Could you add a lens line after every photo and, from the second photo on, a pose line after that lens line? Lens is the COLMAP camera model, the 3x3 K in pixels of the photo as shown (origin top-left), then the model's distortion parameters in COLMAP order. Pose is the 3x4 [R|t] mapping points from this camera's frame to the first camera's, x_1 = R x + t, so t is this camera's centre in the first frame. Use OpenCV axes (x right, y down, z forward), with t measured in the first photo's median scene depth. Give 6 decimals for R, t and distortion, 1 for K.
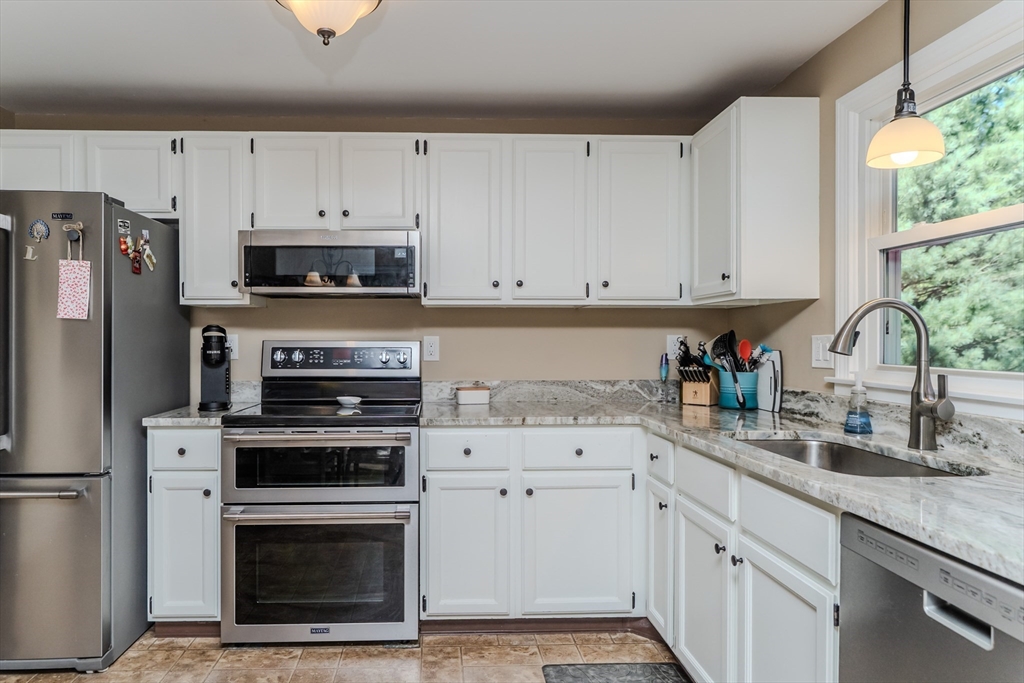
lens RADIAL K [[618.6, 0, 512.0], [0, 618.6, 341.5], [0, 0, 1]] dist [-0.000560, -0.000025]
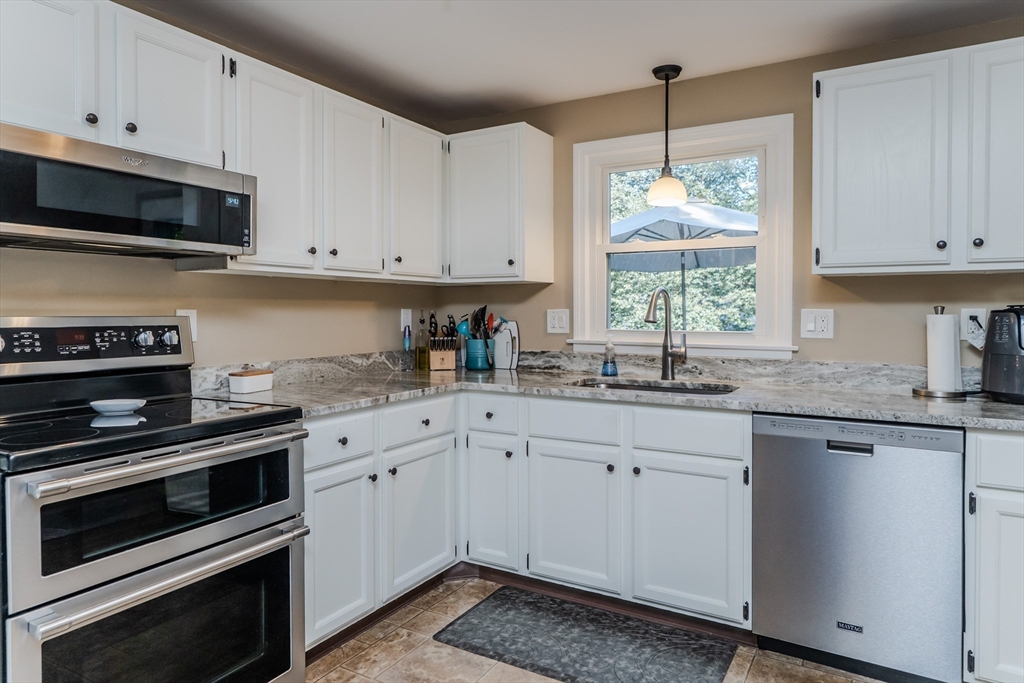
lens RADIAL K [[591.0, 0, 510.0], [0, 591.0, 312.5], [0, 0, 1]] dist [0.000394, 0.000161]
pose [[0.567979, -0.002555, 0.823039, -0.594524], [0.003606, 0.999993, 0.000616, -0.004614], [-0.823035, 0.002618, 0.567984, 0.309453]]
